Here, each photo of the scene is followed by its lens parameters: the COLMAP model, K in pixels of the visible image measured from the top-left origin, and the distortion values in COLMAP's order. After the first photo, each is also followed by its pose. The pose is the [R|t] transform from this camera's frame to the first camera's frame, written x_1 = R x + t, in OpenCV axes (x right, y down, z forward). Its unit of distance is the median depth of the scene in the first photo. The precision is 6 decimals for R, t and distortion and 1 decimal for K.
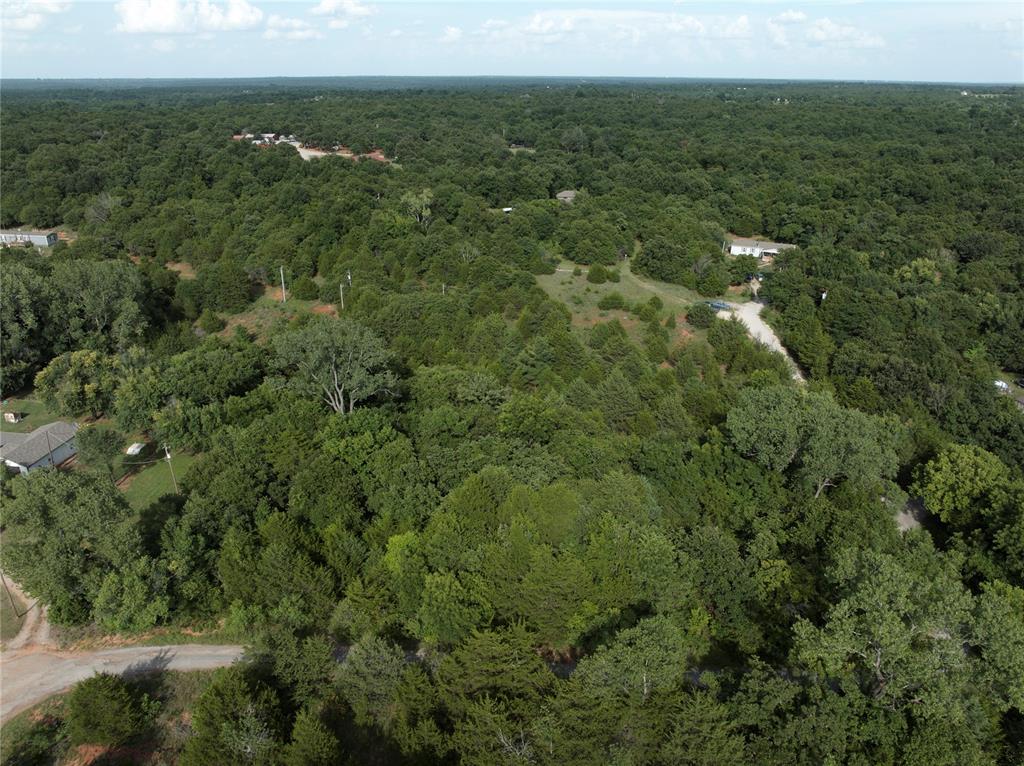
lens RADIAL K [[720.6, 0, 513.3], [0, 720.6, 383.4], [0, 0, 1]] dist [-0.052581, 0.019328]
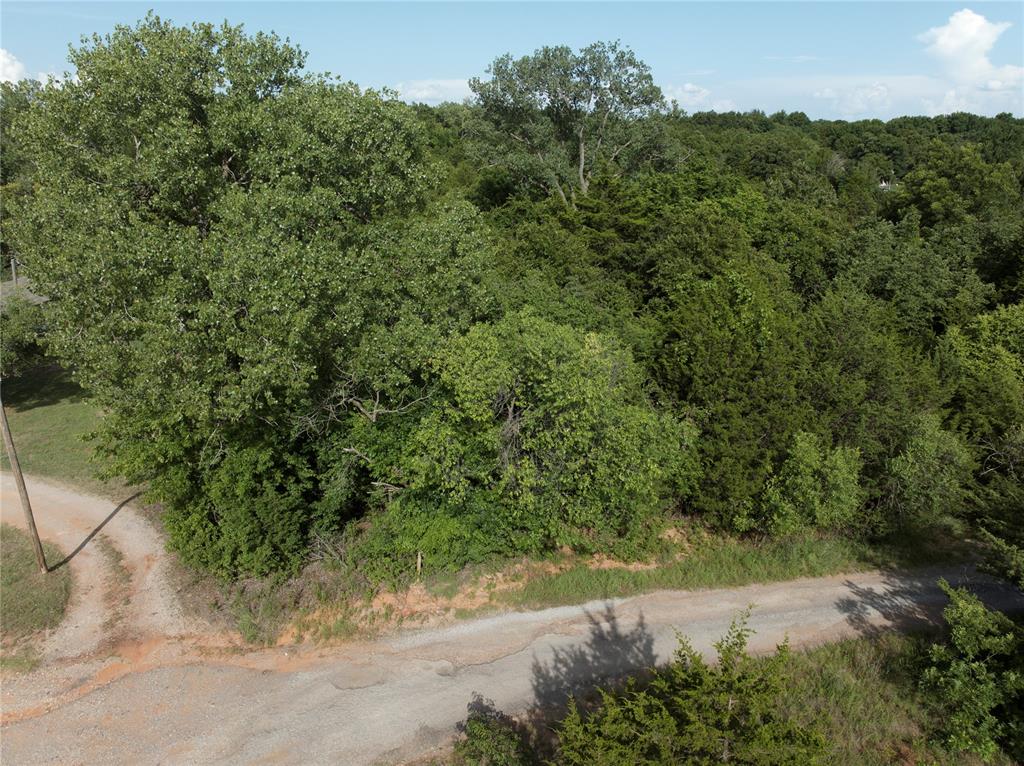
lens RADIAL K [[717.4, 0, 513.4], [0, 717.4, 379.4], [0, 0, 1]] dist [-0.047552, 0.007915]
pose [[0.987828, -0.045246, 0.148825, -0.253567], [0.057592, 0.995152, -0.079724, 0.132816], [-0.144496, 0.087325, 0.985645, 0.308649]]
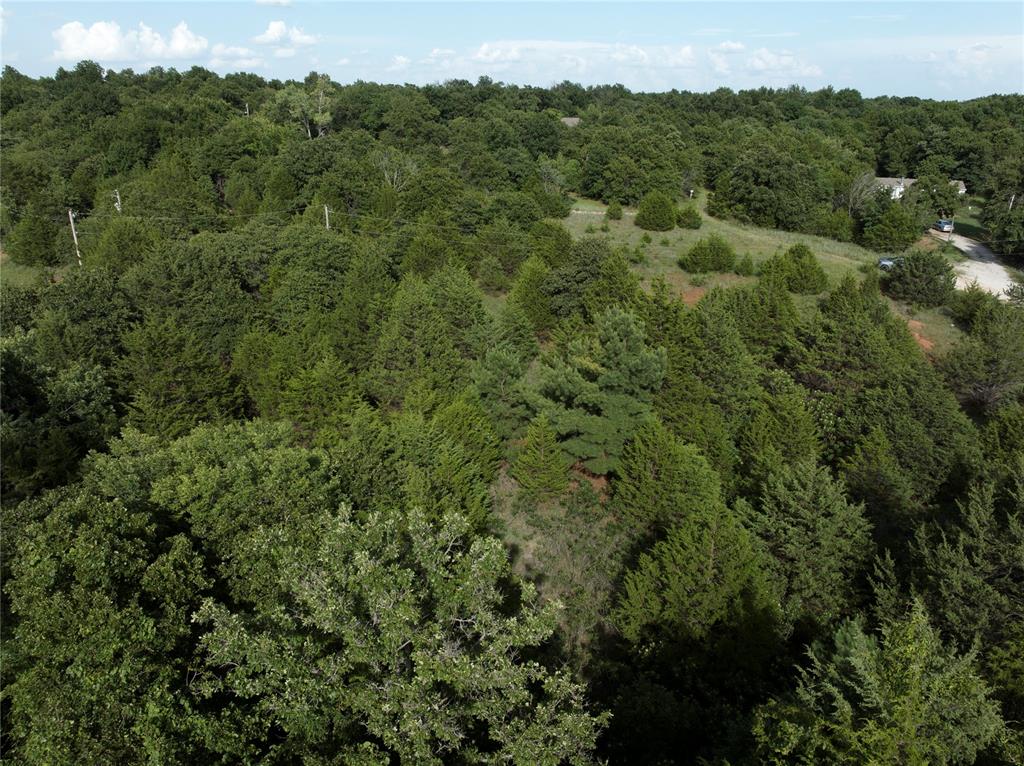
lens RADIAL K [[720.6, 0, 513.3], [0, 720.6, 383.4], [0, 0, 1]] dist [-0.052581, 0.019328]
pose [[0.997741, -0.020169, 0.064071, -0.019116], [0.022466, 0.999123, -0.035337, -0.020441], [-0.063302, 0.036697, 0.997319, 0.574178]]
